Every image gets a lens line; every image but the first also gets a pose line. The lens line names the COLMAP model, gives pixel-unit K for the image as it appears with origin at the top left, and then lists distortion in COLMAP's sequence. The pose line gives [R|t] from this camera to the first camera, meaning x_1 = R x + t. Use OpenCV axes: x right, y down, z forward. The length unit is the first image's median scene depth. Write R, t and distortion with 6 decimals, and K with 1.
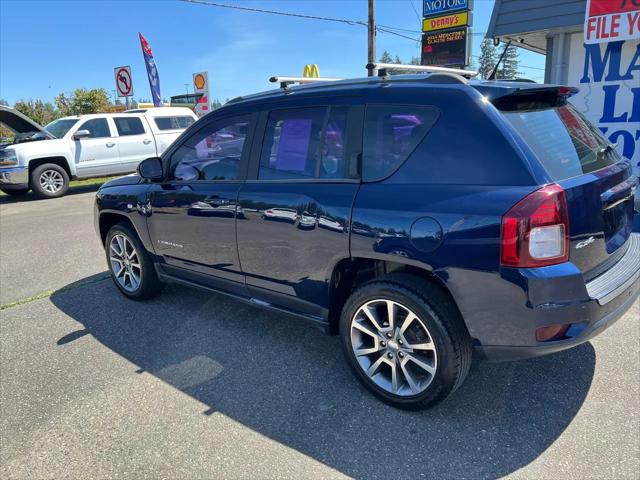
lens RADIAL K [[479.1, 0, 320.0], [0, 479.1, 240.0], [0, 0, 1]] dist [0.057031, -0.063175]
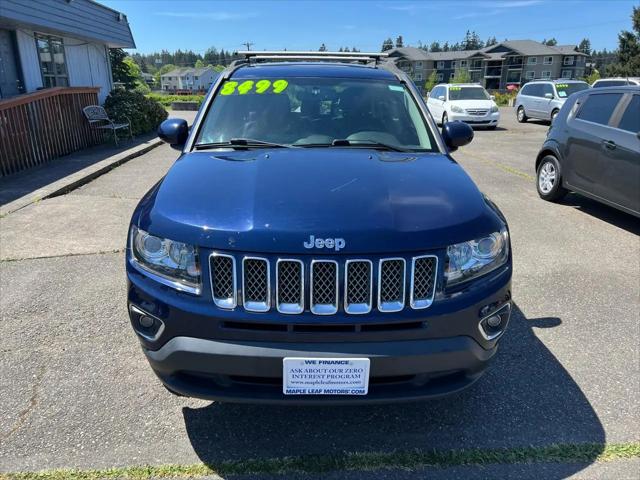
lens RADIAL K [[480.6, 0, 320.0], [0, 480.6, 240.0], [0, 0, 1]] dist [0.051239, -0.051110]
pose [[-0.663126, -0.186870, 0.724806, -0.846202], [0.205773, 0.885512, 0.416565, -0.383596], [-0.719668, 0.425380, -0.548753, 1.711003]]
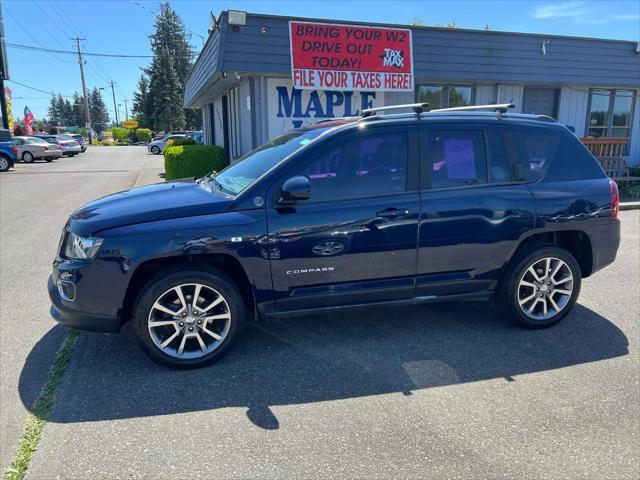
lens RADIAL K [[472.8, 0, 320.0], [0, 472.8, 240.0], [0, 0, 1]] dist [0.023910, -0.002202]
pose [[0.556132, -0.136032, 0.819886, -1.016295], [0.172319, 0.983949, 0.046368, -0.085882], [-0.813033, 0.115495, 0.570647, 0.482024]]
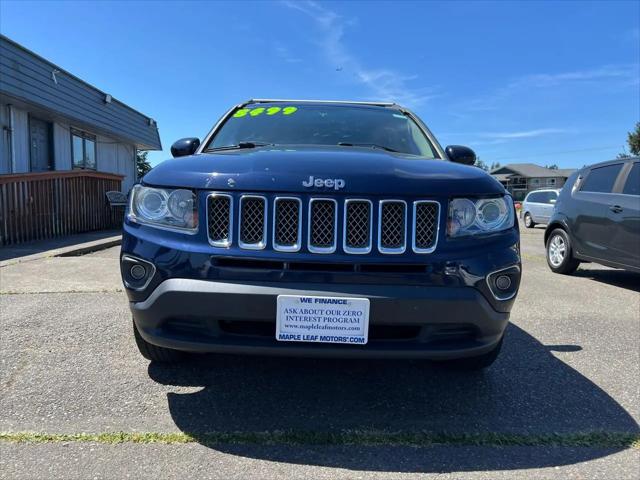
lens RADIAL K [[480.6, 0, 320.0], [0, 480.6, 240.0], [0, 0, 1]] dist [0.051239, -0.051110]
pose [[-0.642942, -0.025030, 0.765506, -0.865178], [0.194104, 0.961513, 0.194465, -0.215783], [-0.740911, 0.273617, -0.613339, 1.756311]]
